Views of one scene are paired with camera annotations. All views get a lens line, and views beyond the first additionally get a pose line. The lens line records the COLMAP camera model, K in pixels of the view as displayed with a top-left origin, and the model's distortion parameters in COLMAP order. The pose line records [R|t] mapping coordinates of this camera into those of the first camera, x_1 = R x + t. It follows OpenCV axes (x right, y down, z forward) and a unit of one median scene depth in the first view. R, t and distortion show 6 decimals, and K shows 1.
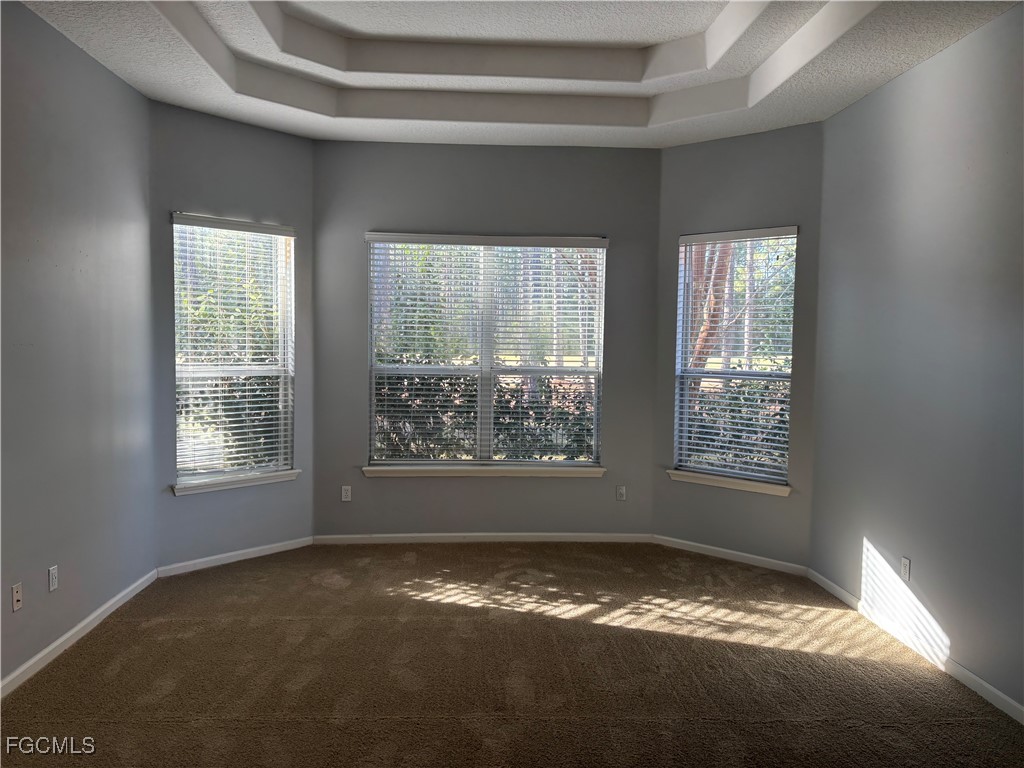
lens RADIAL K [[785.9, 0, 512.0], [0, 785.9, 384.0], [0, 0, 1]] dist [0.032509, -0.001737]
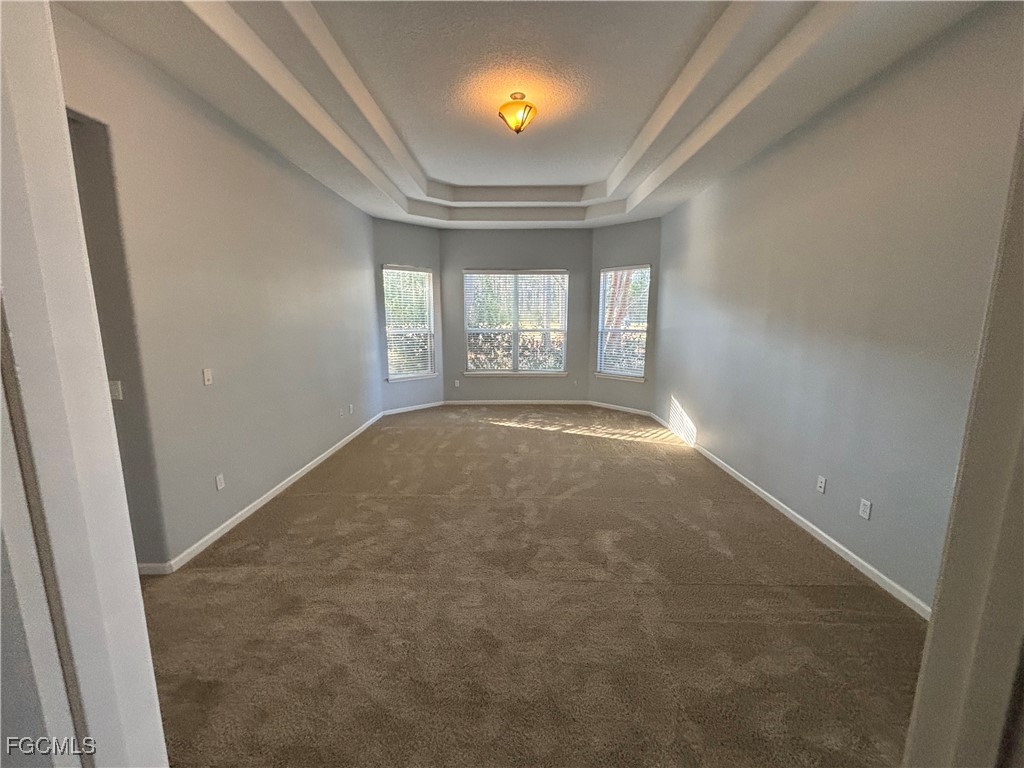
lens RADIAL K [[406.9, 0, 510.0], [0, 406.9, 385.3], [0, 0, 1]] dist [0.023246, -0.000042]
pose [[0.997615, -0.001573, -0.069009, 0.037657], [0.009364, 0.993583, 0.112721, 0.009337], [0.068389, -0.113098, 0.991227, -0.225239]]
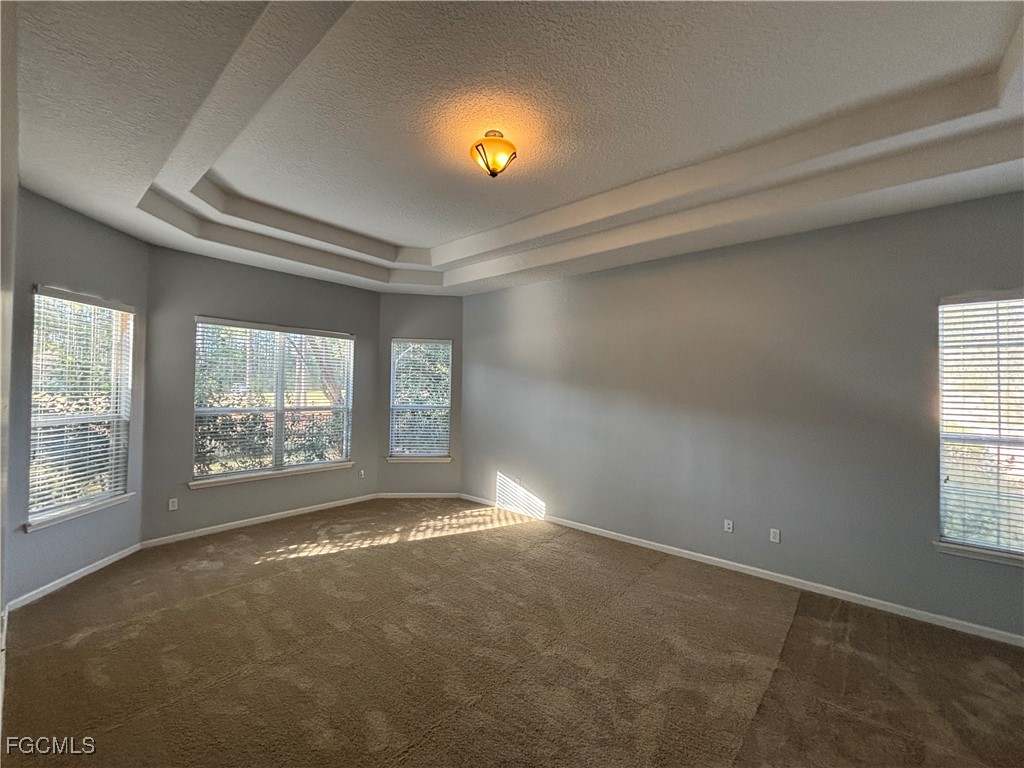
lens RADIAL K [[414.2, 0, 509.9], [0, 414.2, 384.2], [0, 0, 1]] dist [0.000658, -0.000254]
pose [[0.689047, 0.007068, 0.724682, -0.370512], [0.030544, 0.998781, -0.038783, -0.025647], [-0.724072, 0.048857, 0.687991, 0.088769]]
